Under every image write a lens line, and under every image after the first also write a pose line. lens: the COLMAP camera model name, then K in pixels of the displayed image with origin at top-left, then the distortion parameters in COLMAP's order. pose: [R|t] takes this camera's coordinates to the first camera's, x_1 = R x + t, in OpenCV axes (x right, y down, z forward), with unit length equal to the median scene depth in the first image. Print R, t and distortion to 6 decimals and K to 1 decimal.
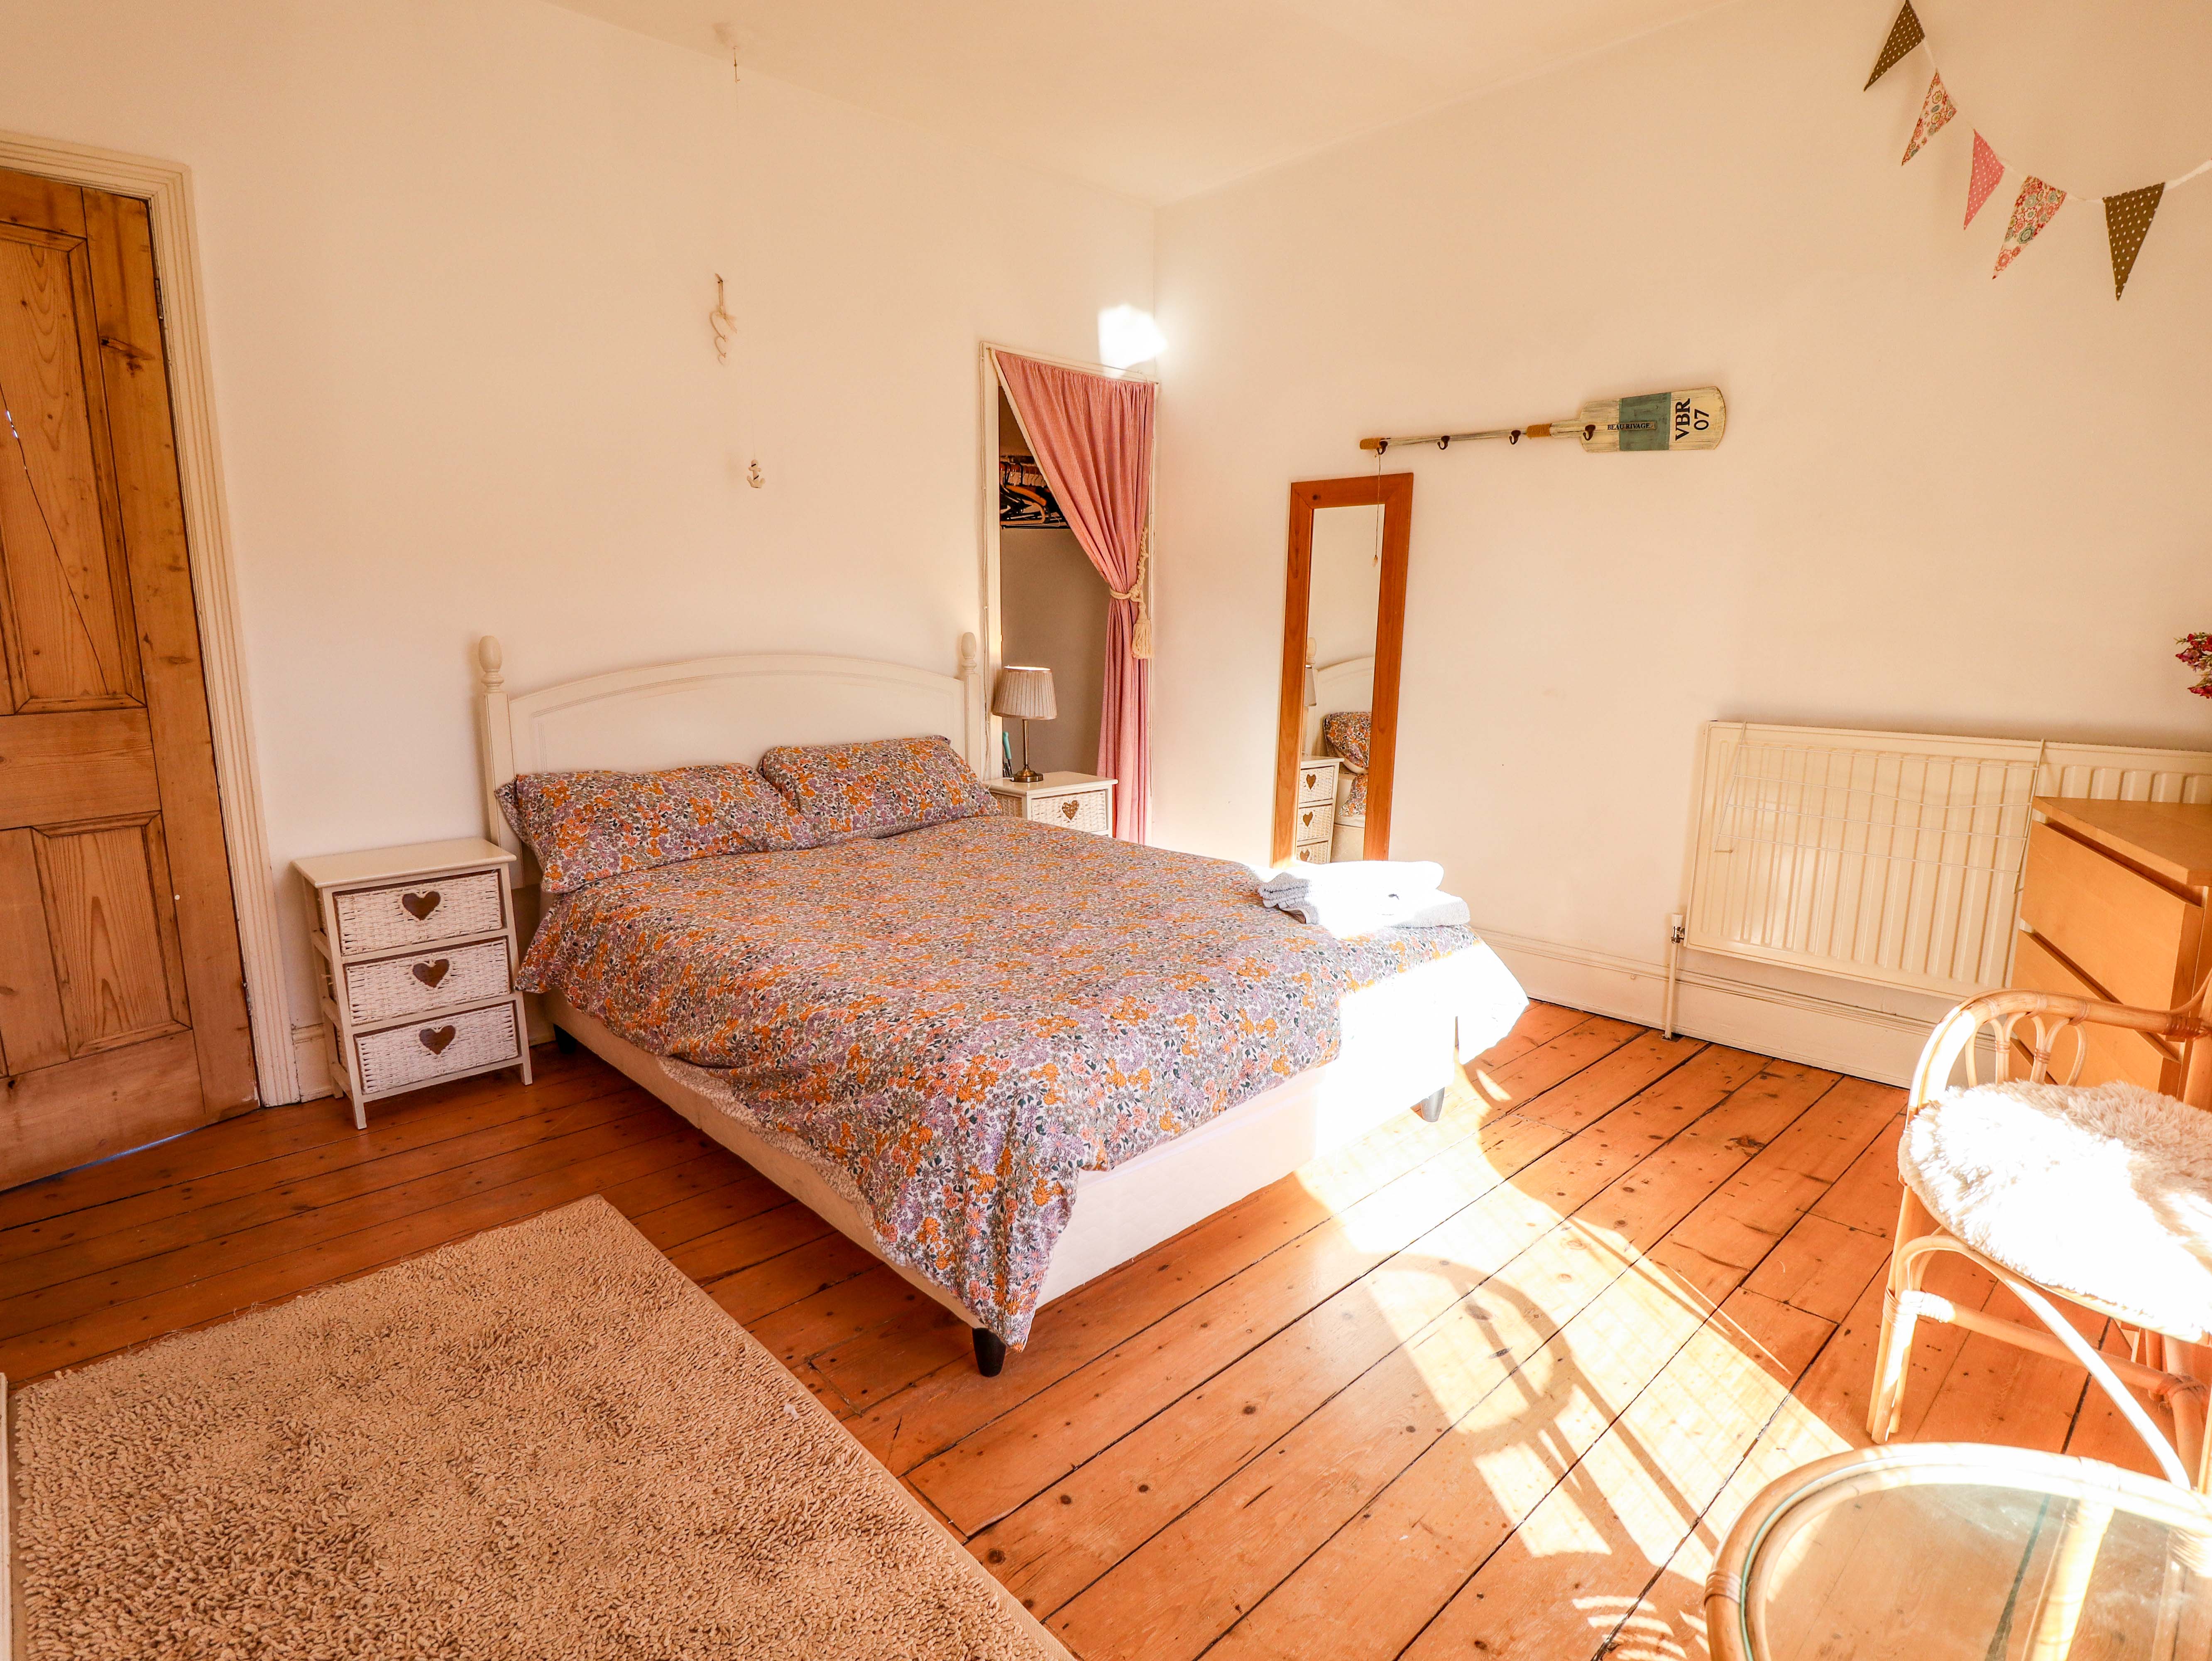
lens RADIAL K [[1172.8, 0, 1122.0], [0, 1172.8, 812.5], [0, 0, 1]] dist [-0.000650, -0.000671]
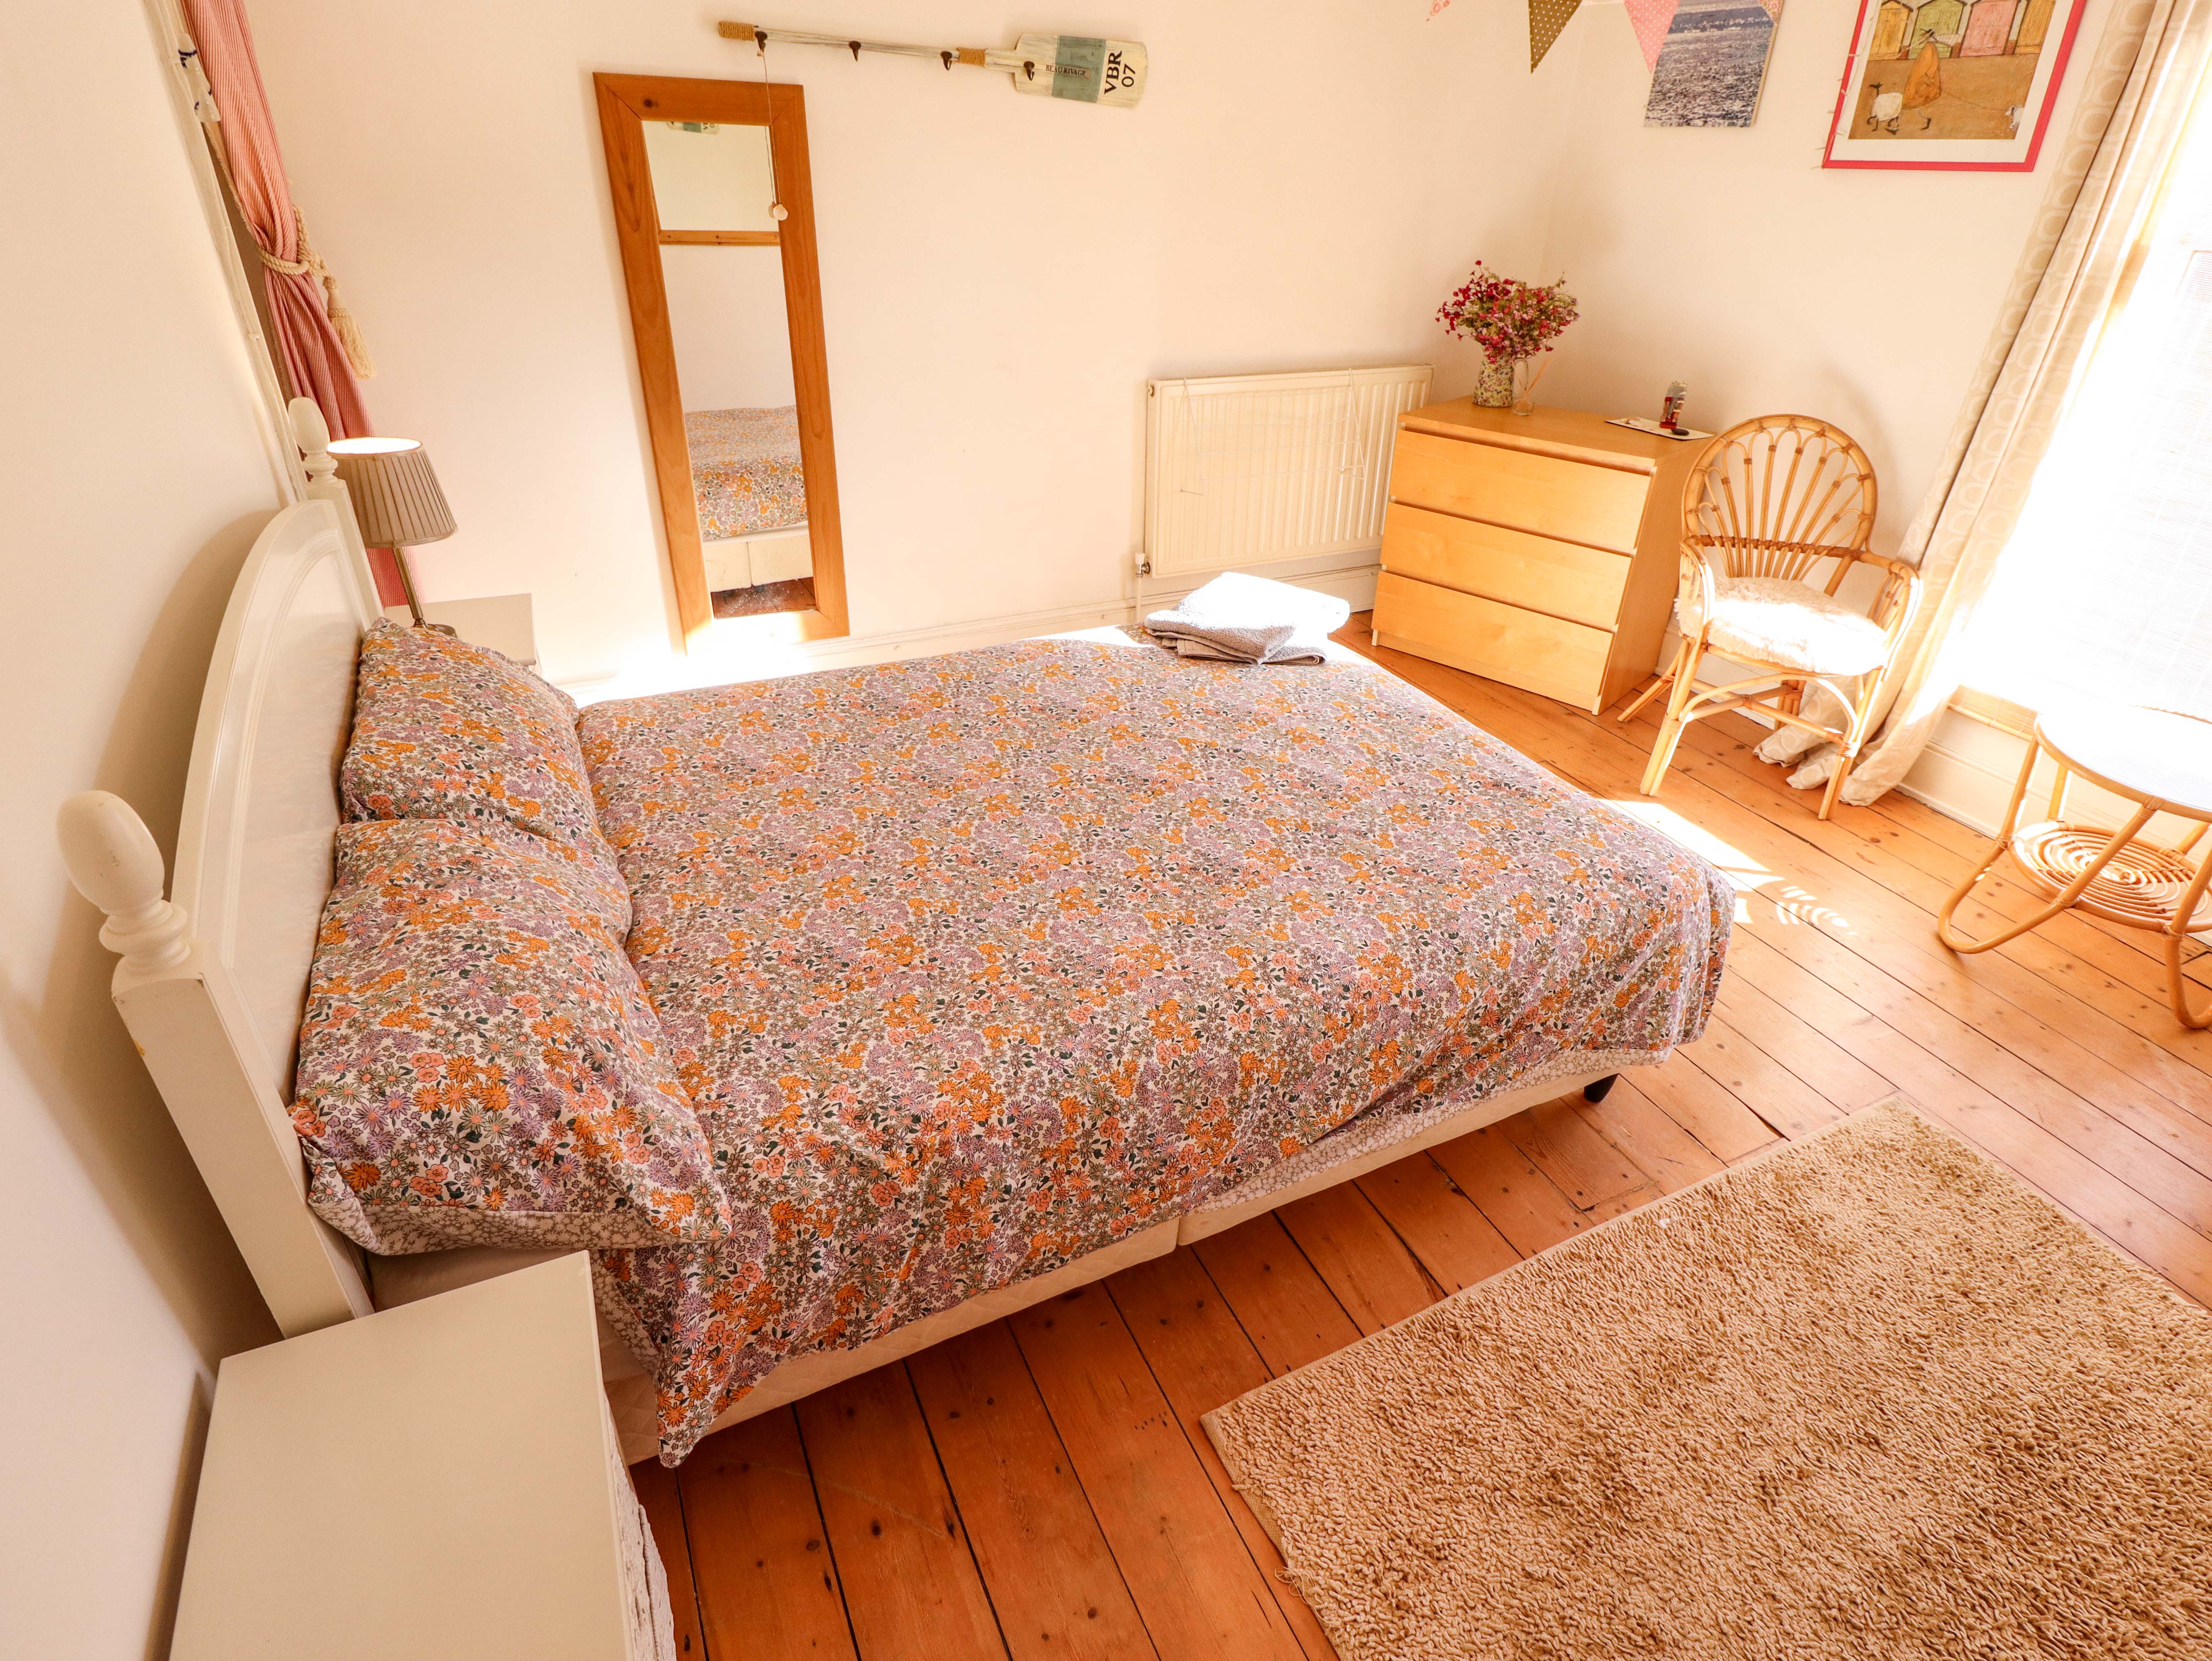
lens RADIAL K [[1141.0, 0, 1106.0], [0, 1141.0, 830.5], [0, 0, 1]] dist [-0.003435, -0.000940]
pose [[0.306625, -0.489230, 0.816477, -0.634421], [0.125929, 0.871108, 0.474672, -0.225645], [-0.943463, -0.042728, 0.328712, 0.634435]]
